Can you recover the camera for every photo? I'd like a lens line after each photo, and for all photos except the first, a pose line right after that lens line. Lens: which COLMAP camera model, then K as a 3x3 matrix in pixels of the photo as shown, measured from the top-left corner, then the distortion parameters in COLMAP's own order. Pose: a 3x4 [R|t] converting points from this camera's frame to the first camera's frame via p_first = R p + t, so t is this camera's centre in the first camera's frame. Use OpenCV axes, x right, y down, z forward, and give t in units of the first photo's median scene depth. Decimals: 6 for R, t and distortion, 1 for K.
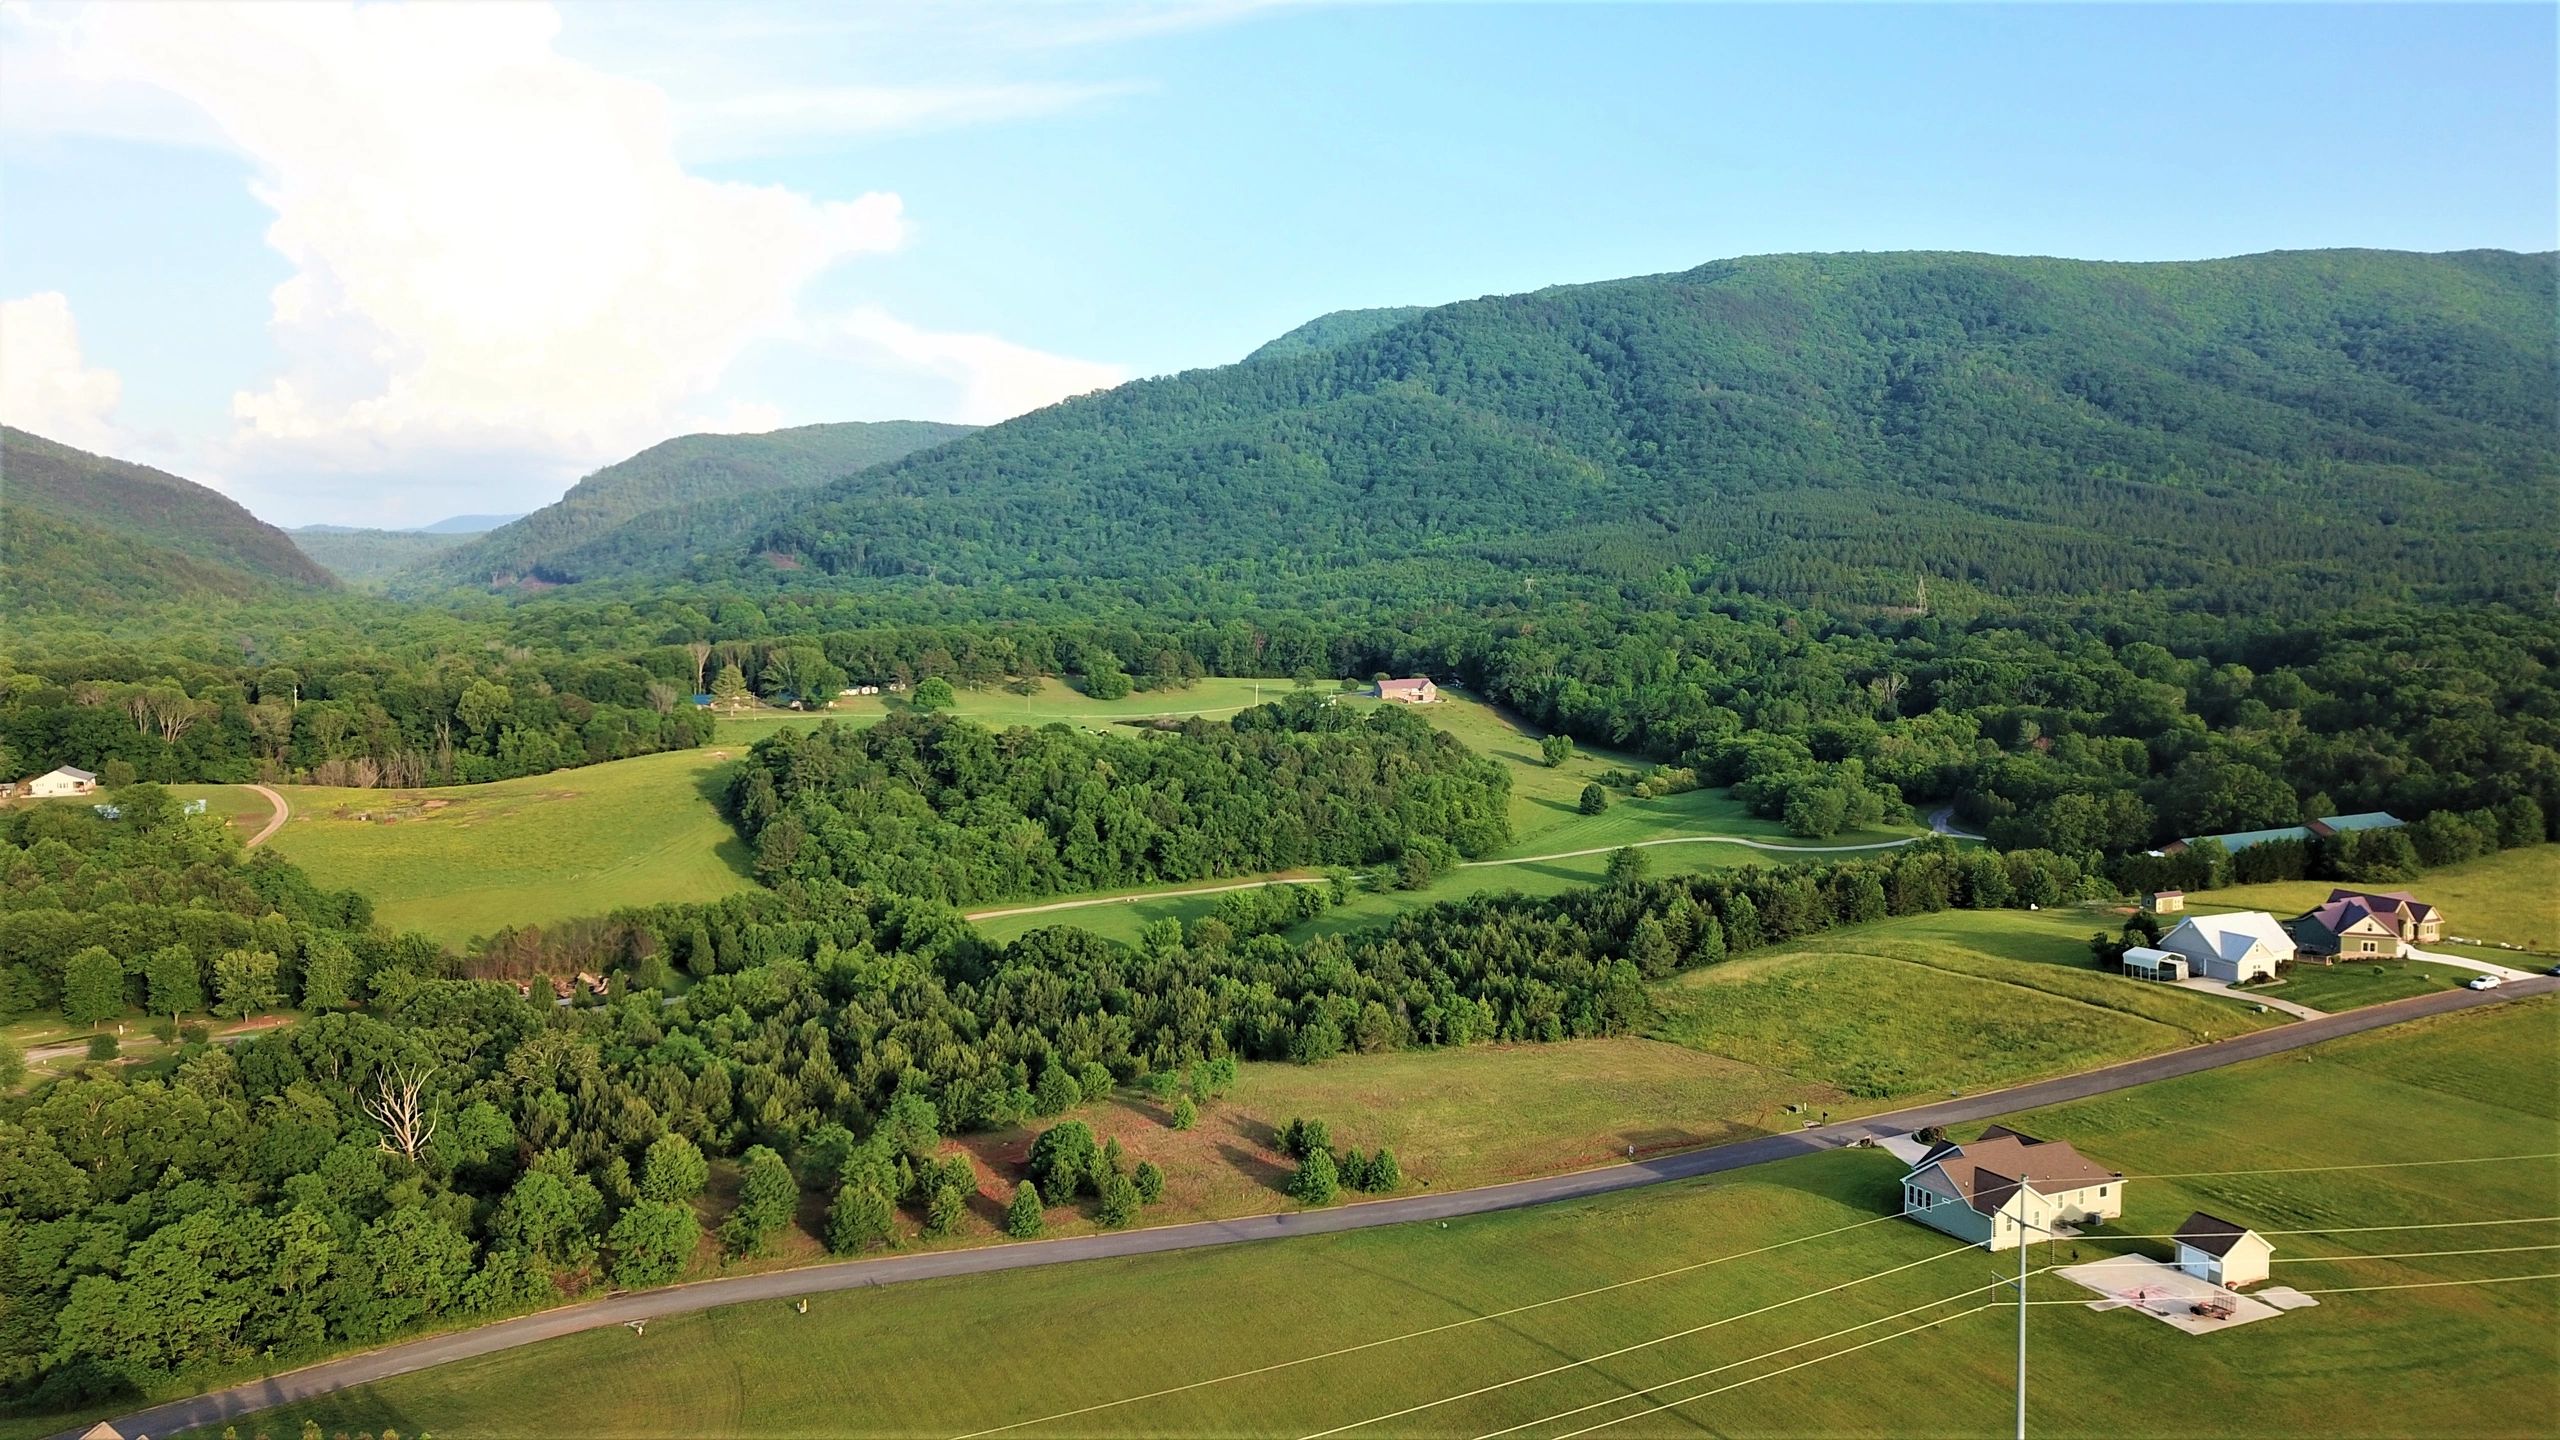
lens RADIAL K [[2053.5, 0, 1283.2], [0, 2053.5, 711.6], [0, 0, 1]] dist [-0.013997, 0.027003]
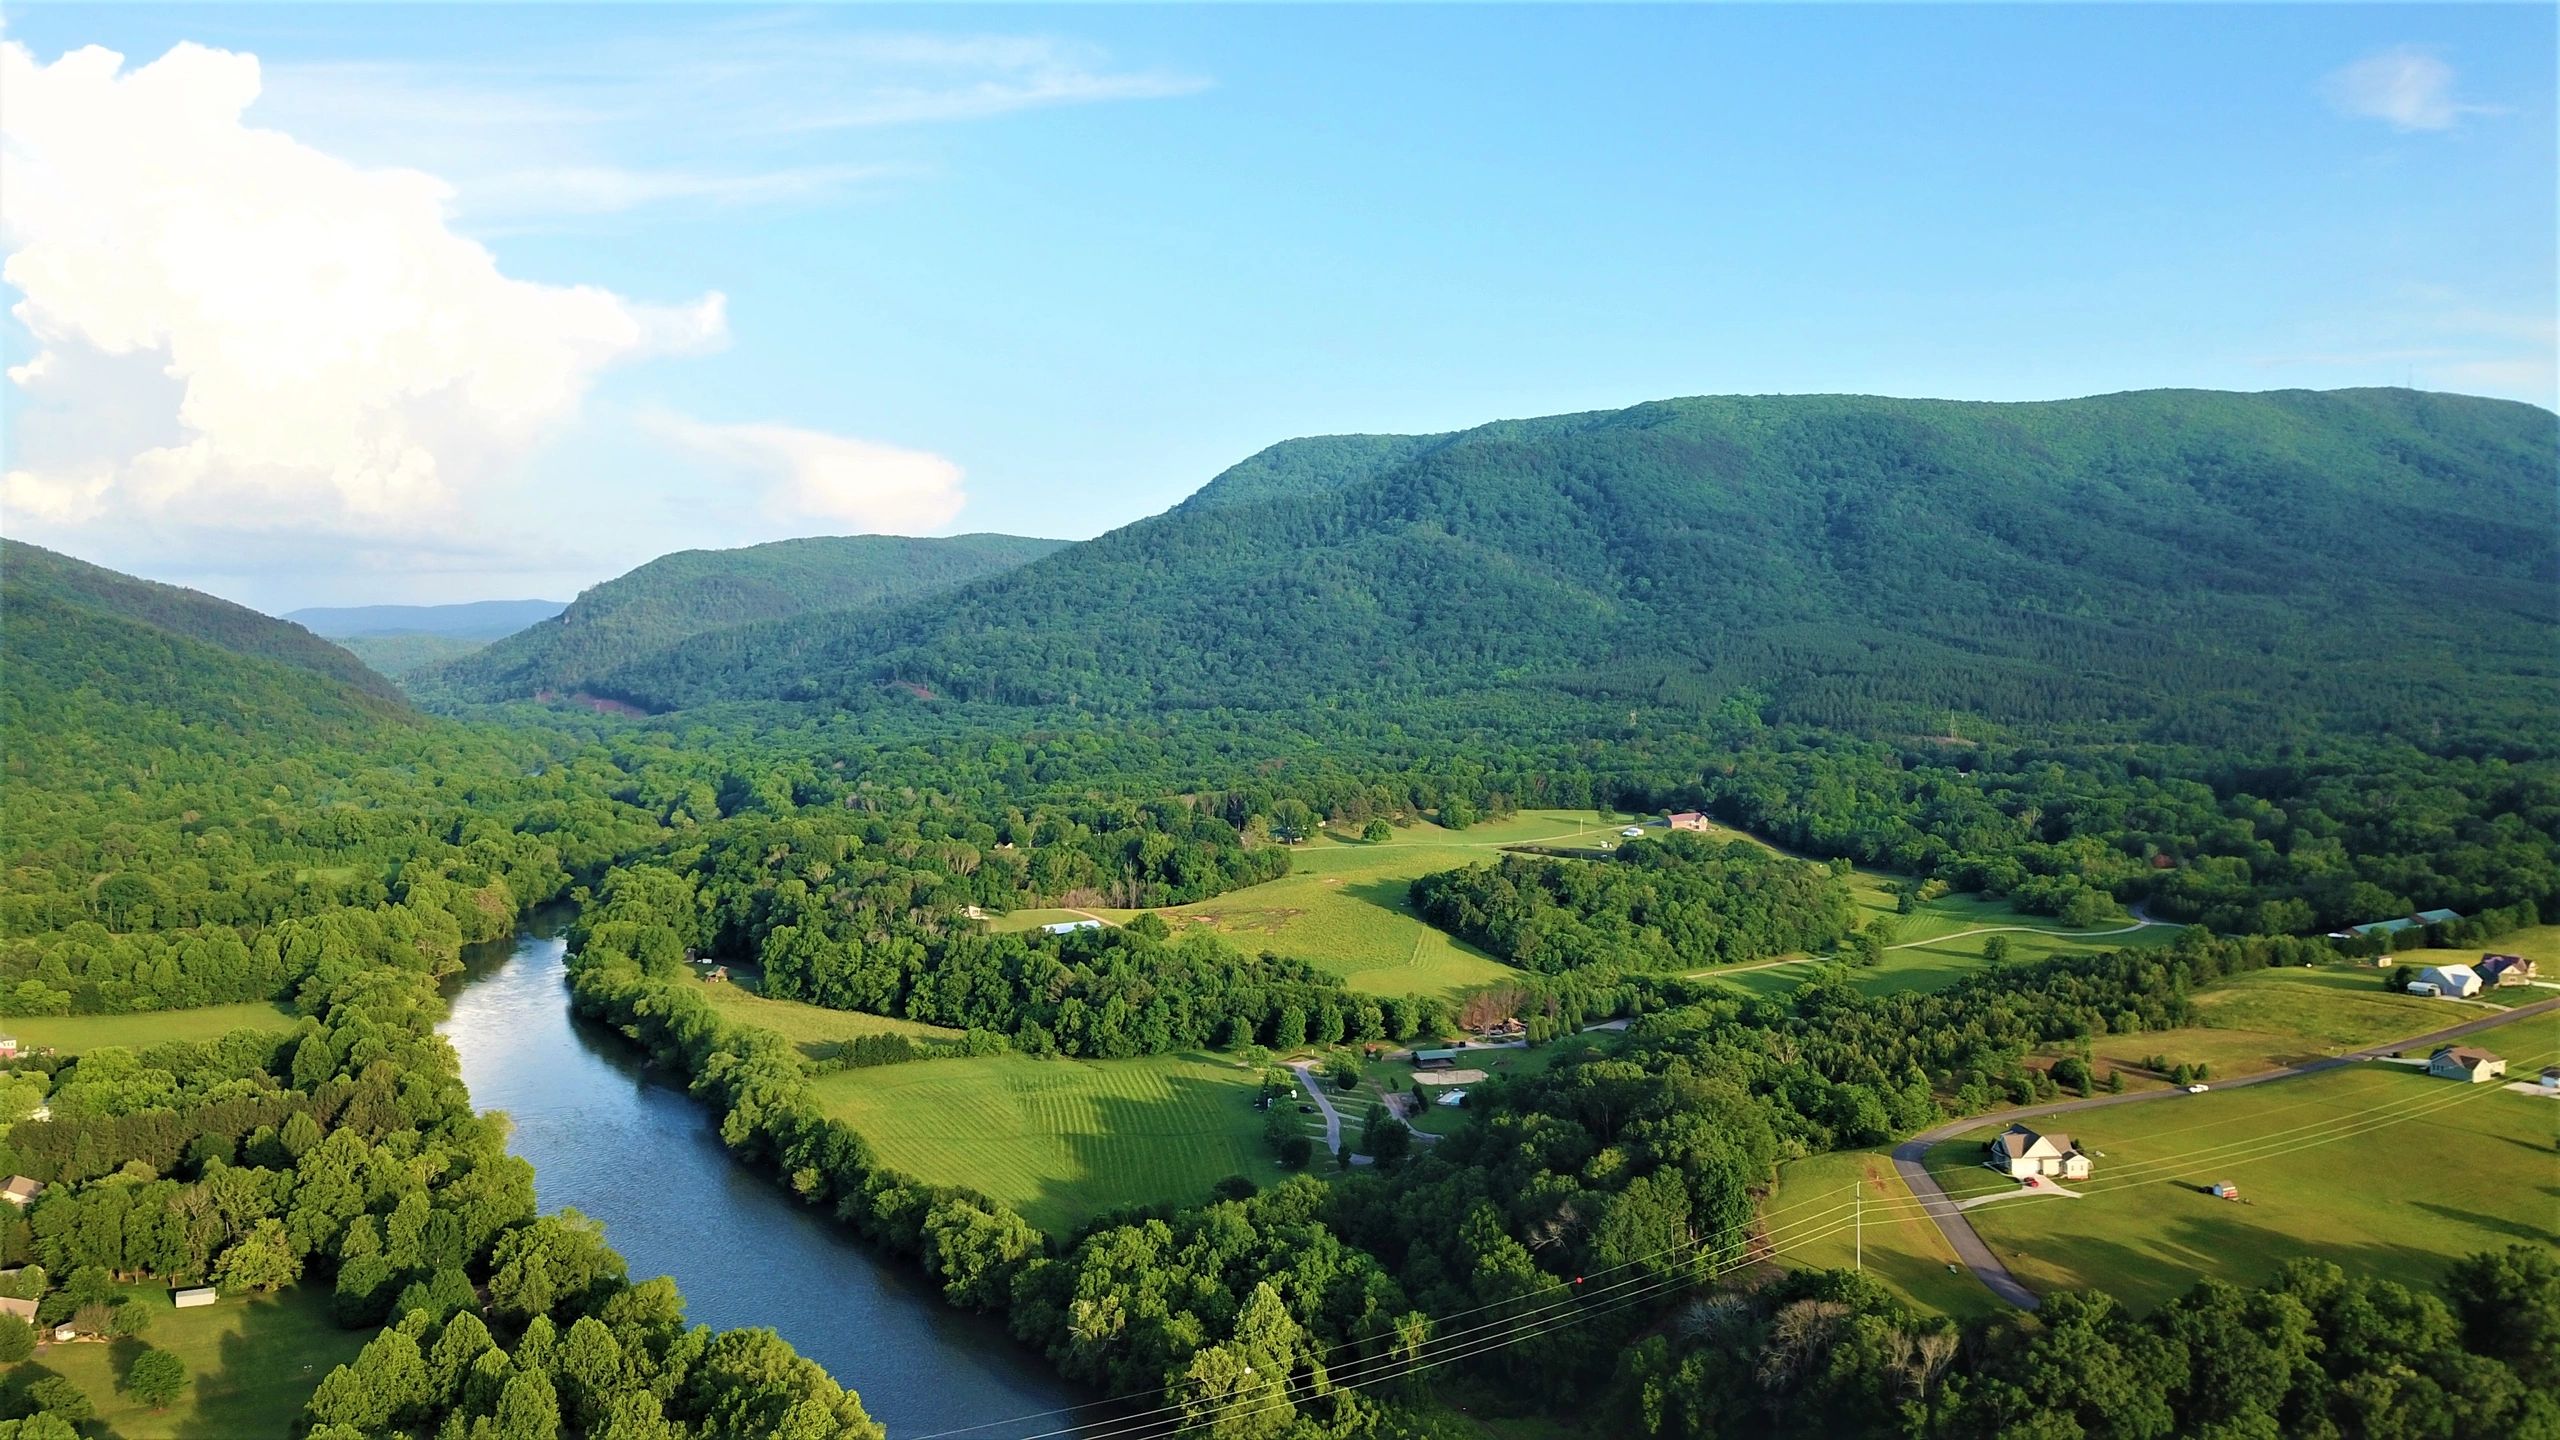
lens RADIAL K [[2053.5, 0, 1276.0], [0, 2053.5, 728.8], [0, 0, 1]] dist [-0.013997, 0.027003]
pose [[0.996438, -0.010934, 0.083621, -0.125854], [0.013426, 0.999480, -0.029303, -0.013858], [-0.083257, 0.030321, 0.996067, -0.140337]]
